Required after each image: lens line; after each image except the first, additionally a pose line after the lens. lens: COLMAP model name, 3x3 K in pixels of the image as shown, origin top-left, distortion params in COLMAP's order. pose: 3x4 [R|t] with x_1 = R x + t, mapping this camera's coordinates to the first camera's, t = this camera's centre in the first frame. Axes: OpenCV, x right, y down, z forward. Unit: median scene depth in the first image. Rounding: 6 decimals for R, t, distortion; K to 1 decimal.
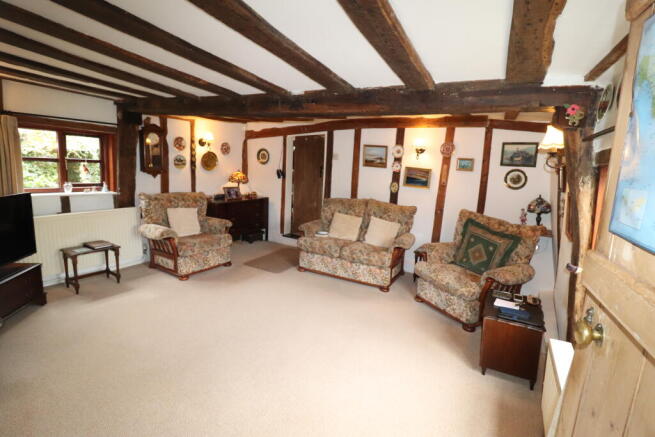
lens RADIAL K [[320.7, 0, 329.3], [0, 320.7, 208.5], [0, 0, 1]] dist [-0.000311, -0.014770]
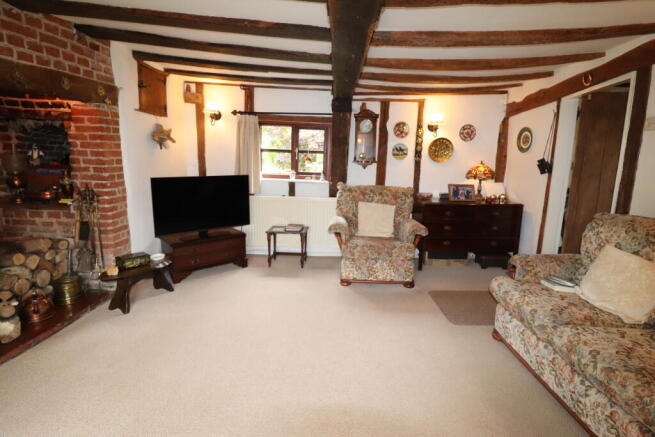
lens RADIAL K [[319.4, 0, 326.6], [0, 319.4, 208.6], [0, 0, 1]] dist [0.003351, -0.016236]
pose [[0.488163, 0.102132, -0.866756, 0.202087], [-0.121315, 0.991429, 0.048496, -0.012198], [0.864280, 0.081477, 0.496369, 0.436786]]
